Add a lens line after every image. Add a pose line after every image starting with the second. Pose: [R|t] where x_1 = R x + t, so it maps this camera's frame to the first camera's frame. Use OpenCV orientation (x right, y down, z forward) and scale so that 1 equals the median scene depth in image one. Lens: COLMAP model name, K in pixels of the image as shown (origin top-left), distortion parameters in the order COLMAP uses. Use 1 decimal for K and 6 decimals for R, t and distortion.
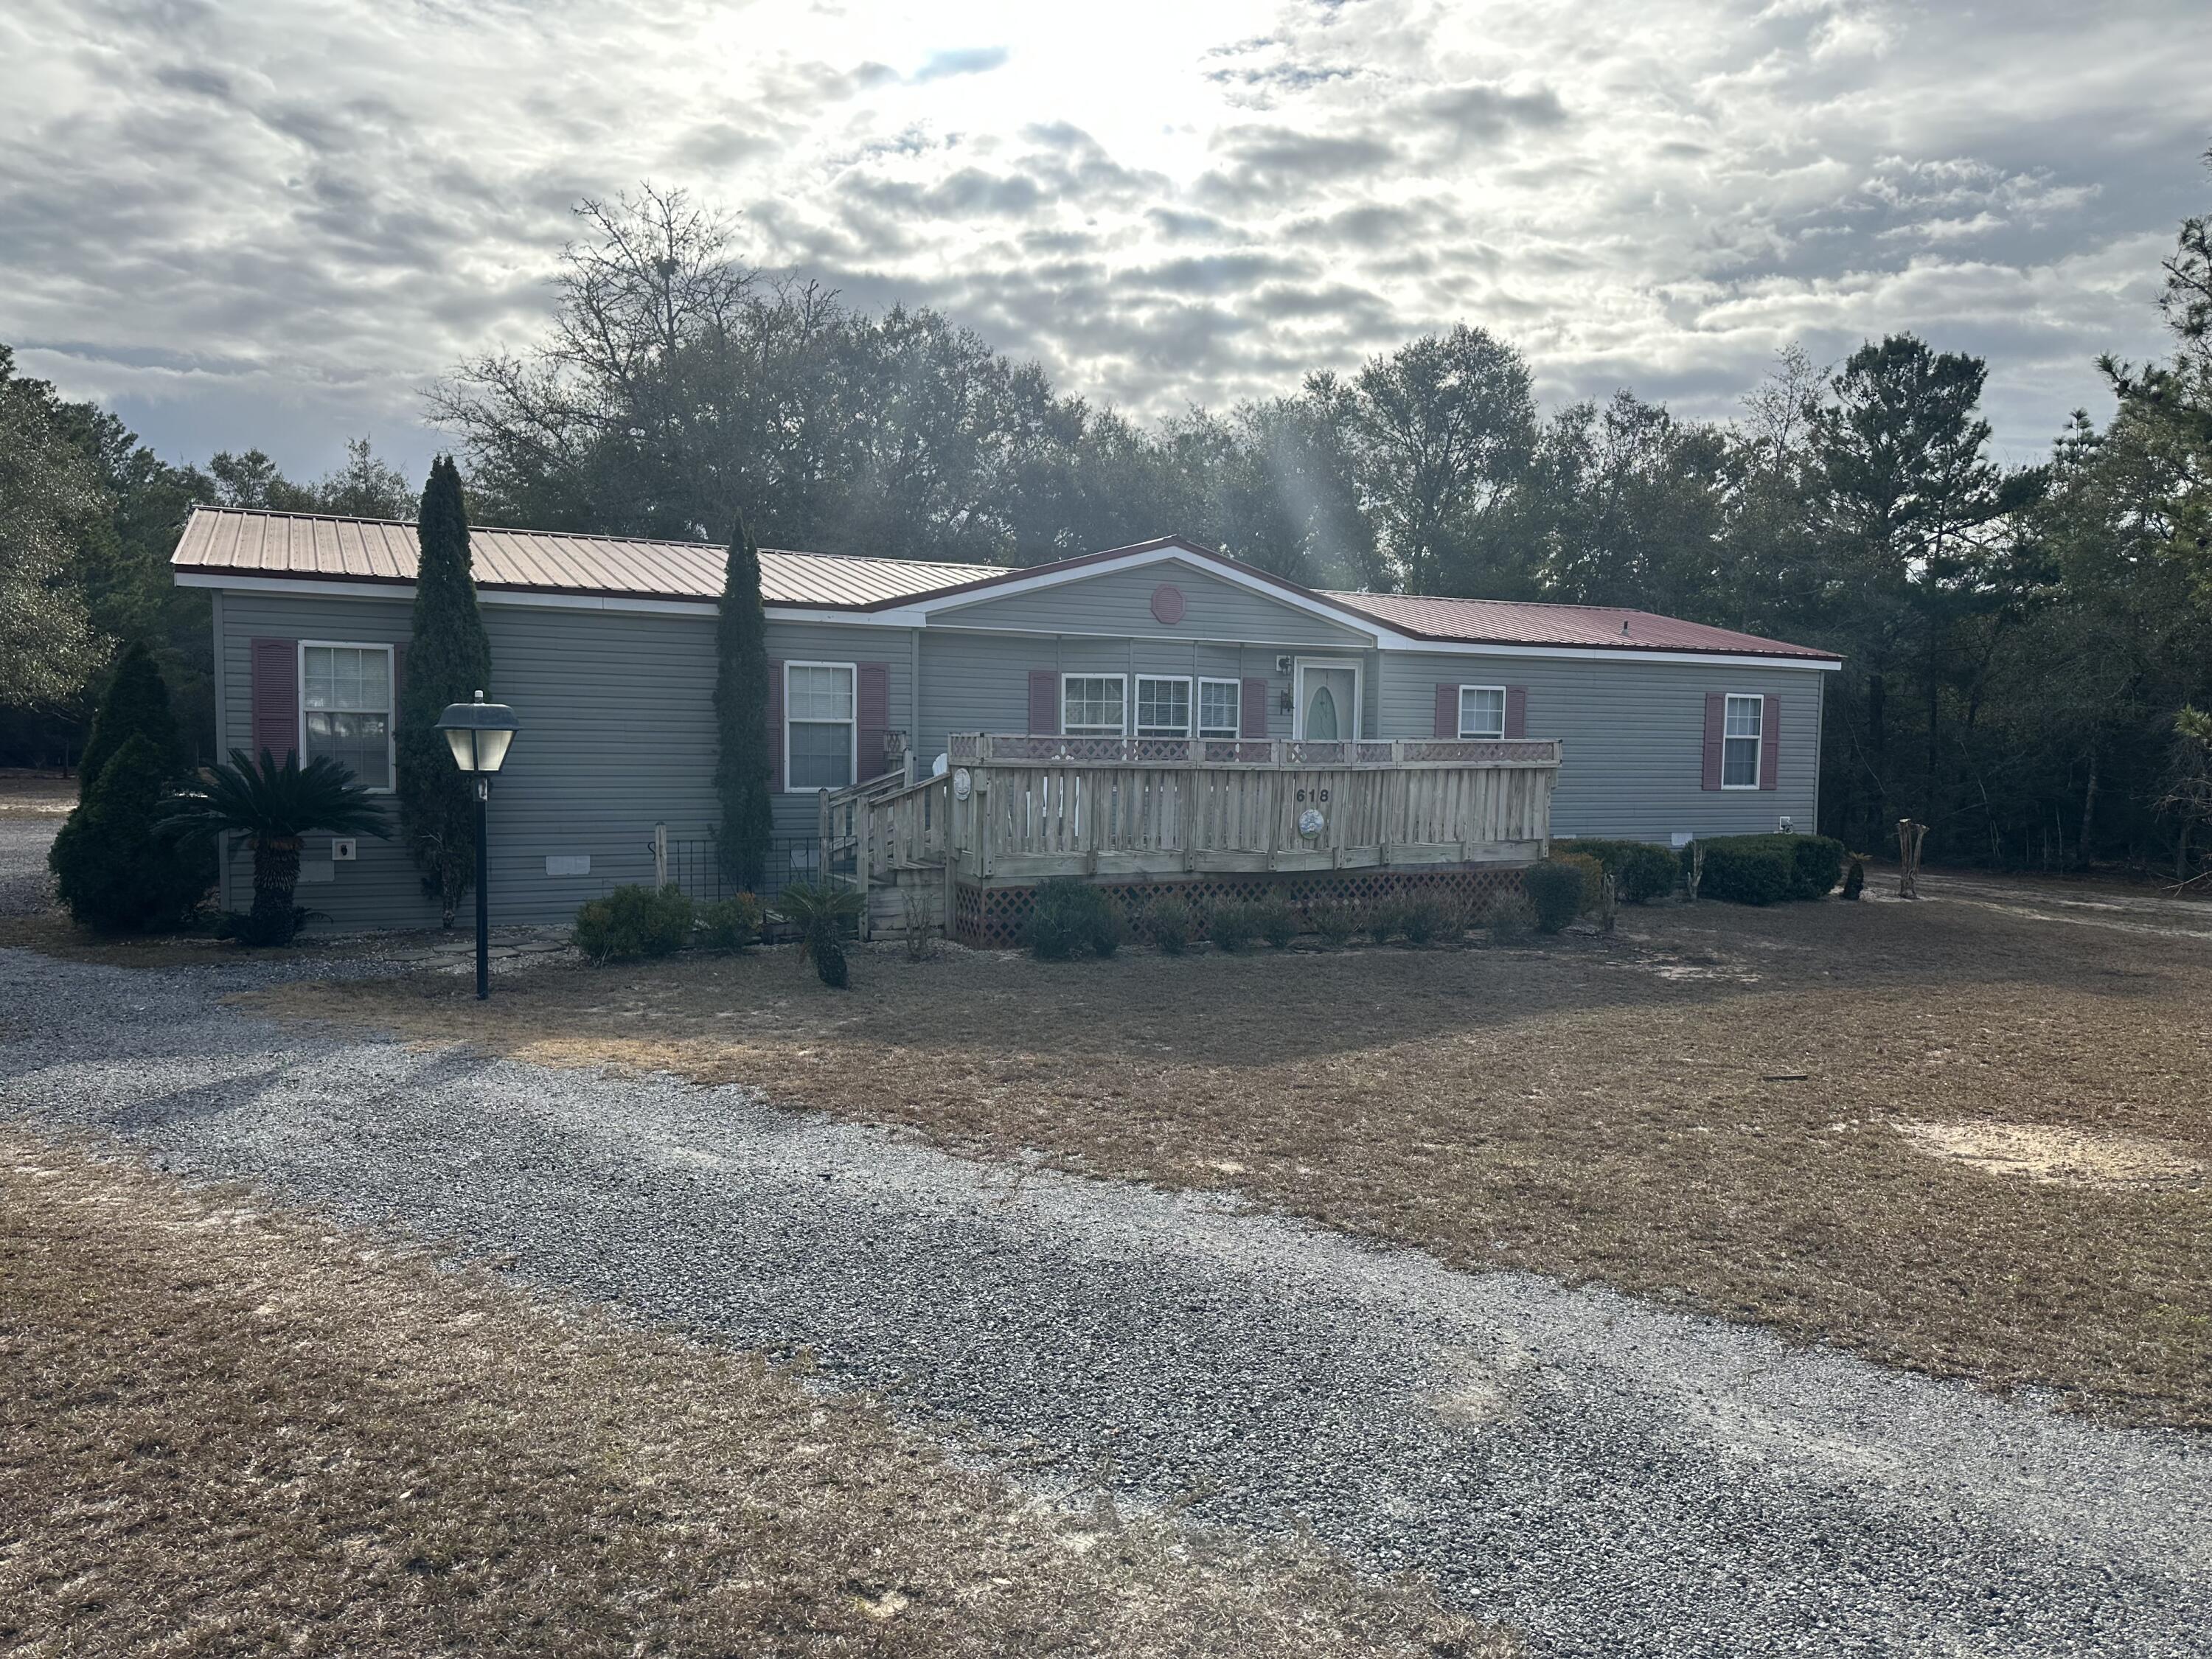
lens RADIAL K [[1498.9, 0, 1106.0], [0, 1498.9, 829.5], [0, 0, 1]] dist [0.119982, -0.137189]
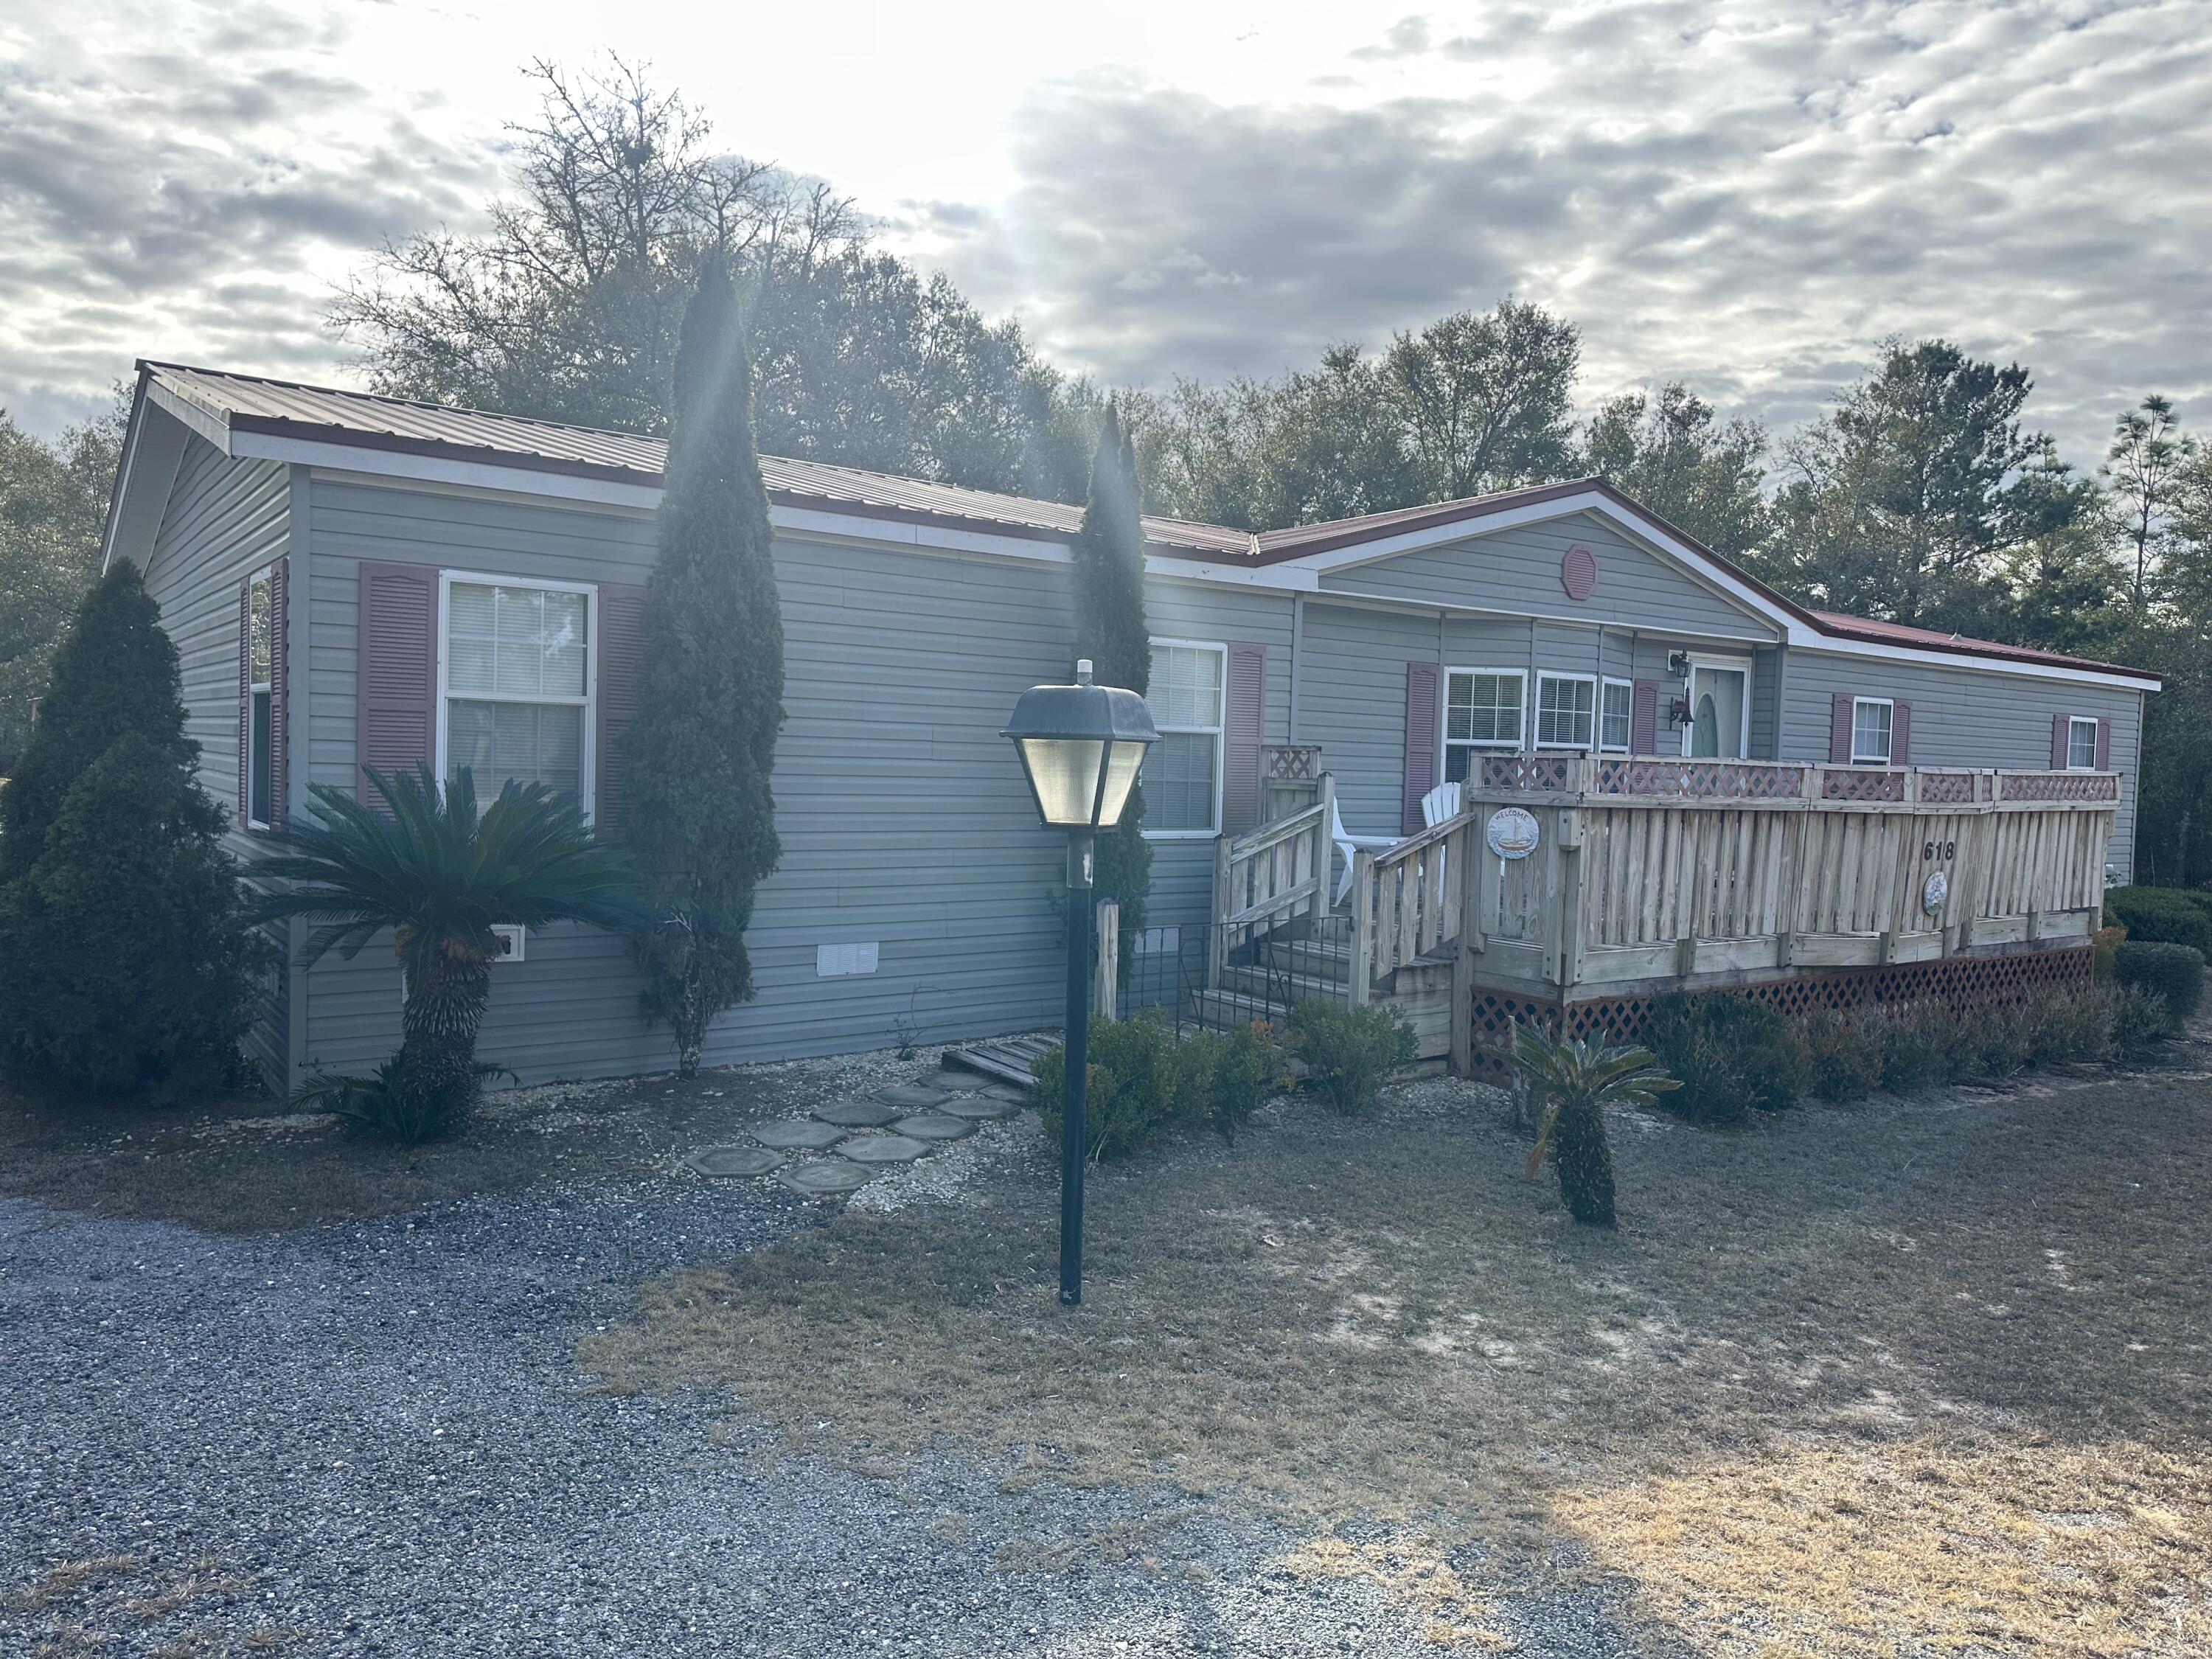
lens RADIAL K [[1498.9, 0, 1106.0], [0, 1498.9, 829.5], [0, 0, 1]] dist [0.119982, -0.137189]
pose [[0.989324, 0.008581, 0.145479, -0.333303], [-0.007168, 0.999922, -0.010232, -0.022617], [-0.145555, 0.009080, 0.989308, 0.377457]]
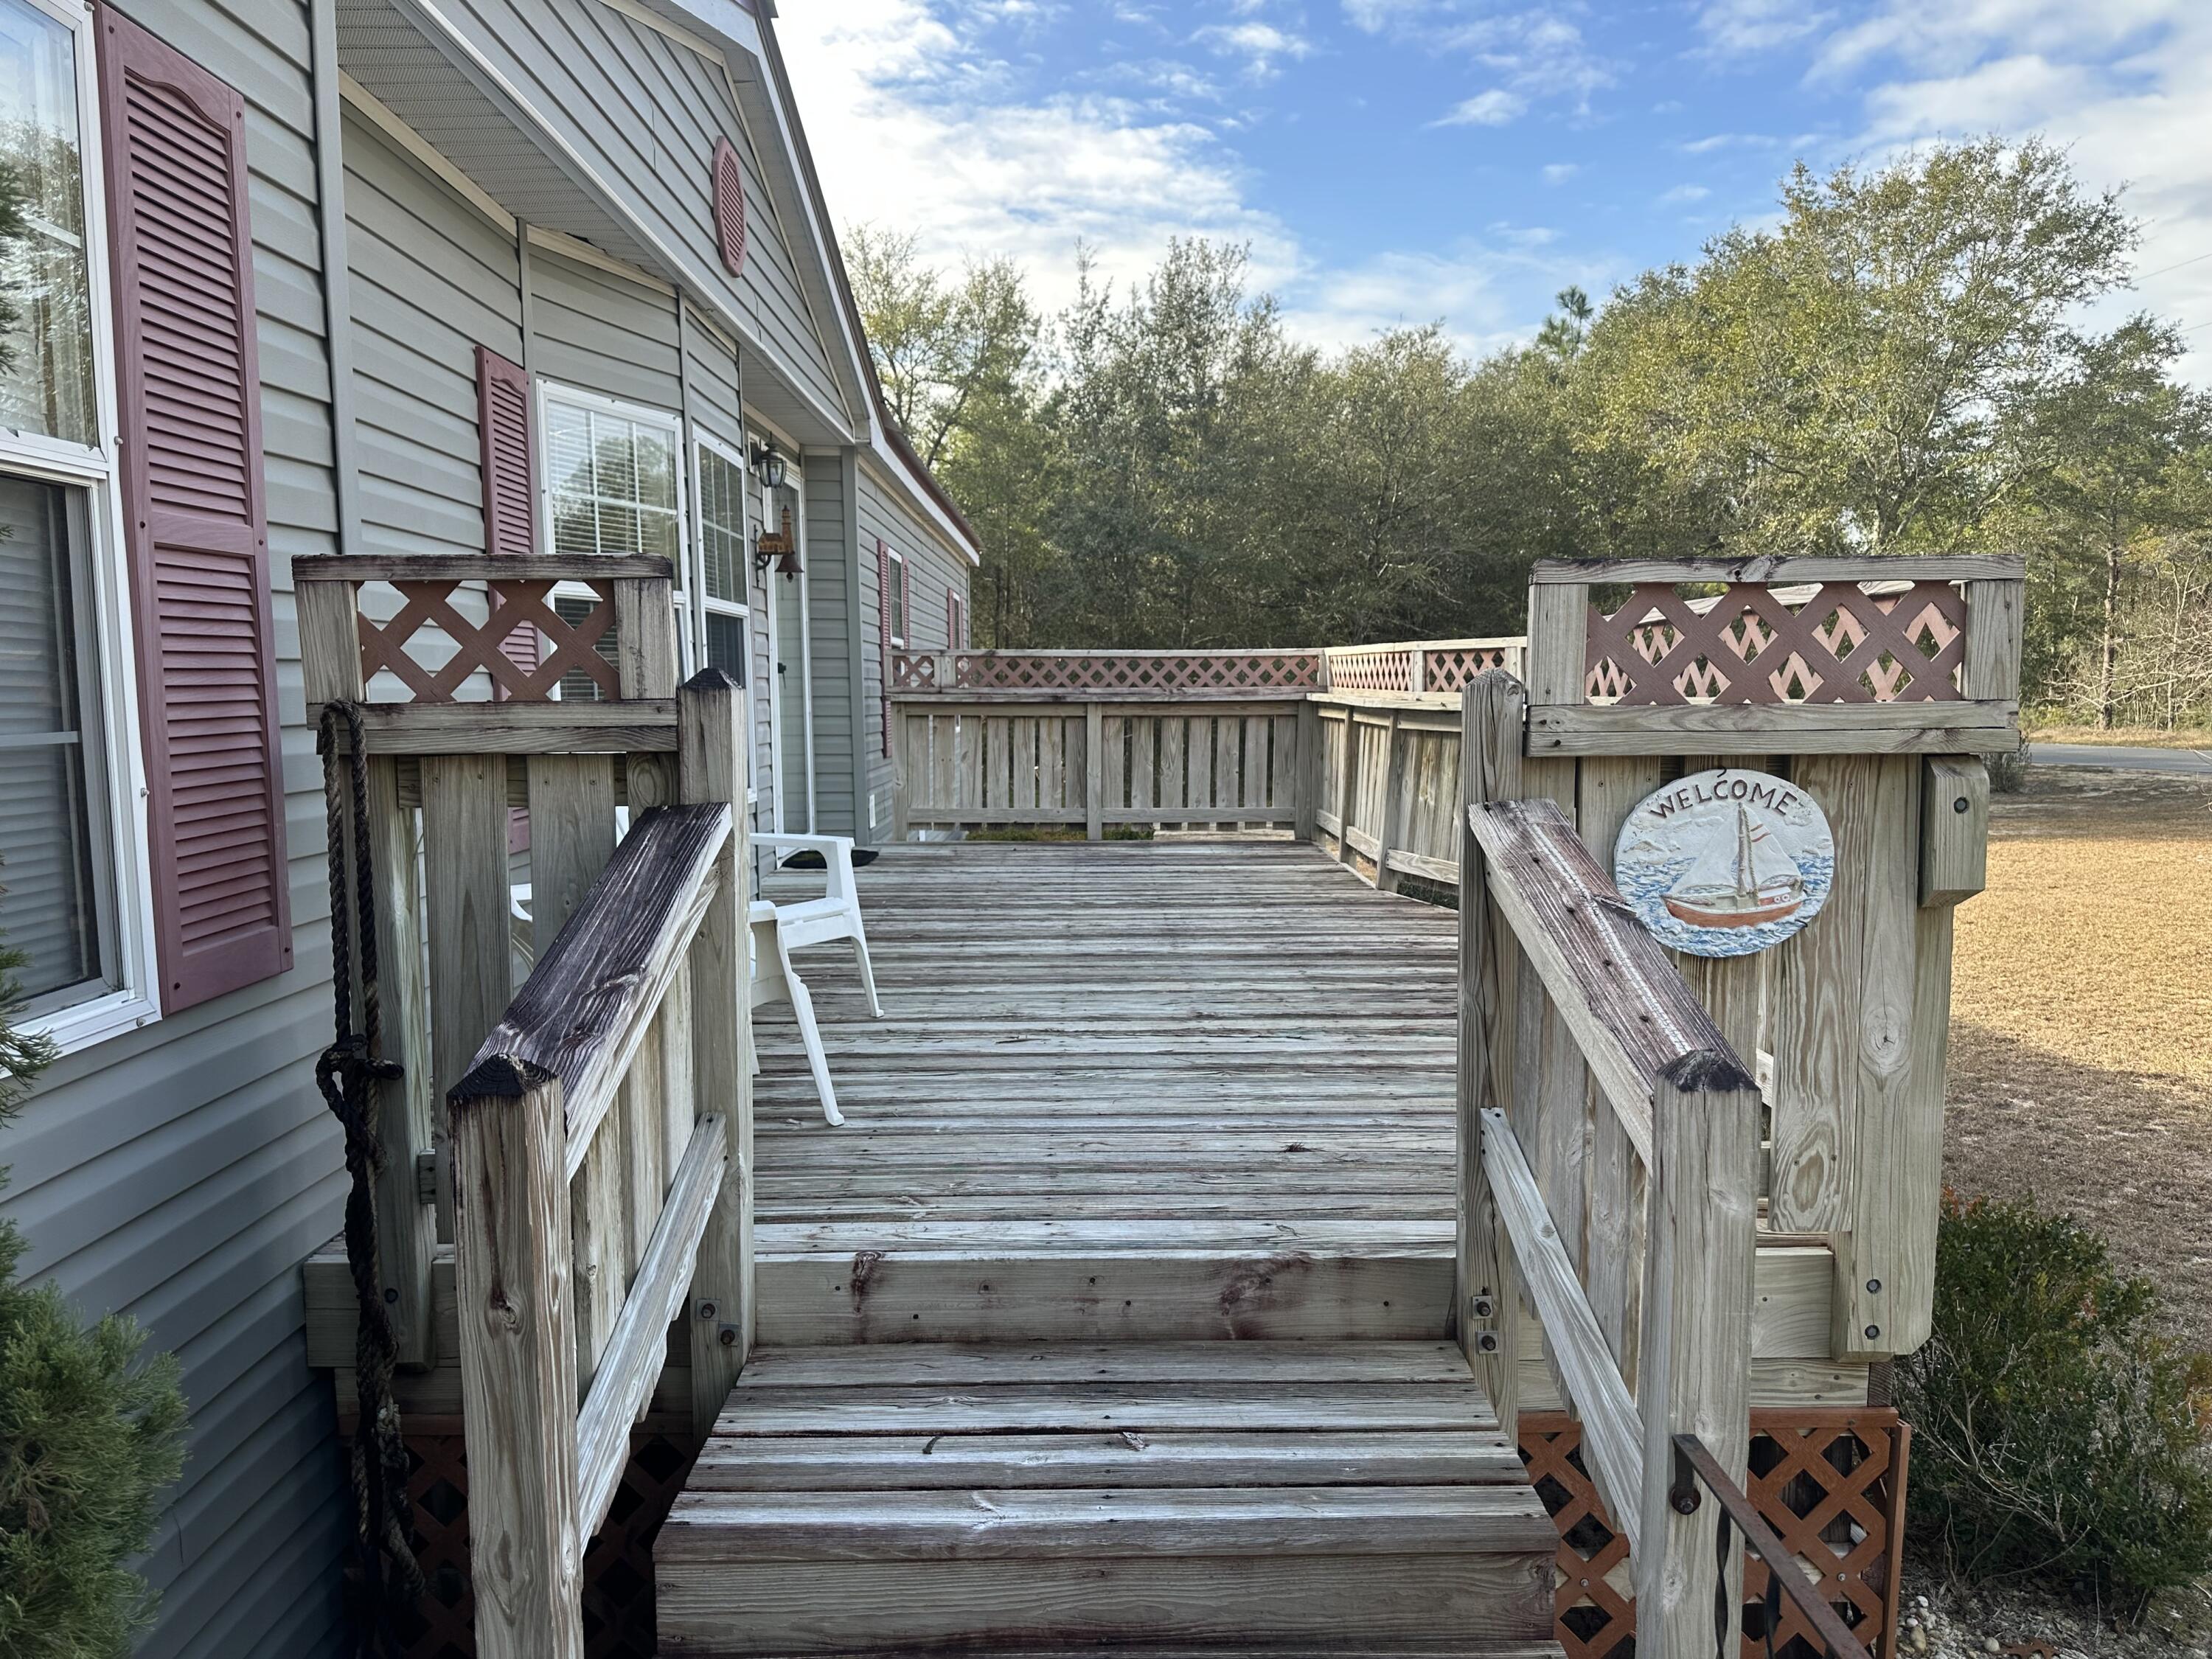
lens RADIAL K [[1498.9, 0, 1106.0], [0, 1498.9, 829.5], [0, 0, 1]] dist [0.119982, -0.137189]
pose [[0.448074, -0.108163, 0.887429, -0.262850], [0.068271, 0.993895, 0.086669, -0.049766], [-0.891386, 0.021751, 0.452723, 0.911229]]
